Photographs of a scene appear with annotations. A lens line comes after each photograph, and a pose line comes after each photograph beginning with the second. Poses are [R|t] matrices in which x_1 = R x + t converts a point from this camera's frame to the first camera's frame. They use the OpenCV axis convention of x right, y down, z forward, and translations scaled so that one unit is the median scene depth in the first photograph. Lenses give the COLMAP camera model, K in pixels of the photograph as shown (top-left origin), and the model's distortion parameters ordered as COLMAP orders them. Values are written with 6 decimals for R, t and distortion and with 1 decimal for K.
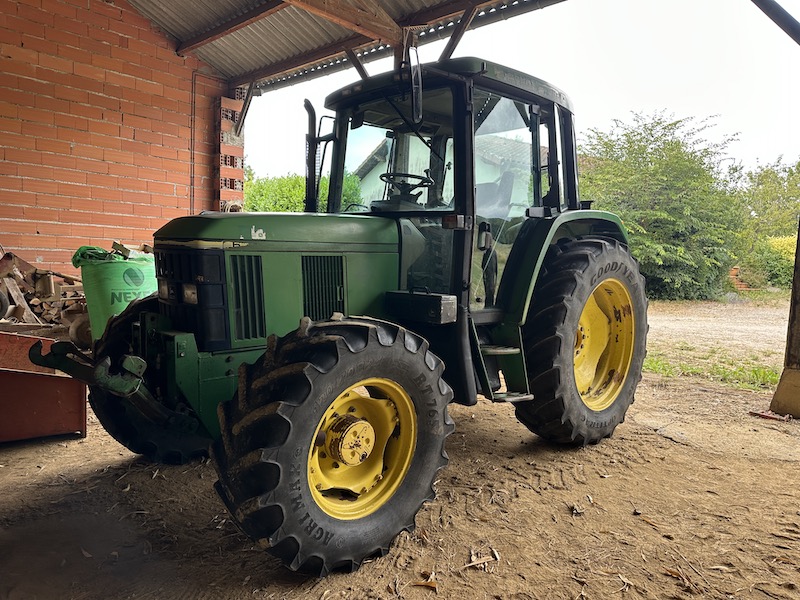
lens RADIAL K [[560.8, 0, 404.3], [0, 560.8, 290.8], [0, 0, 1]] dist [0.051054, -0.069308]
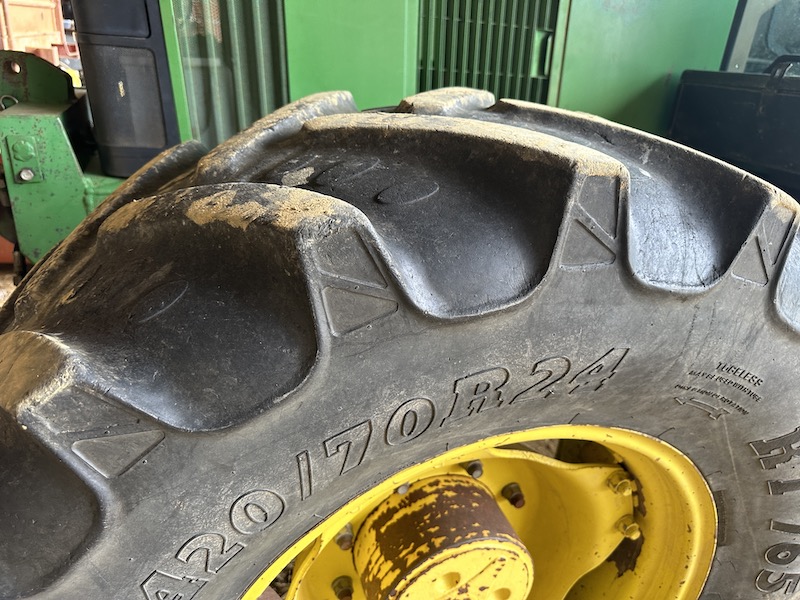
lens RADIAL K [[580.6, 0, 405.2], [0, 580.6, 299.1], [0, 0, 1]] dist [0.043855, -0.081348]
pose [[0.908087, 0.216413, -0.358529, -0.037769], [-0.098885, 0.942723, 0.318582, 0.048742], [0.406939, -0.253847, 0.877475, 0.768126]]
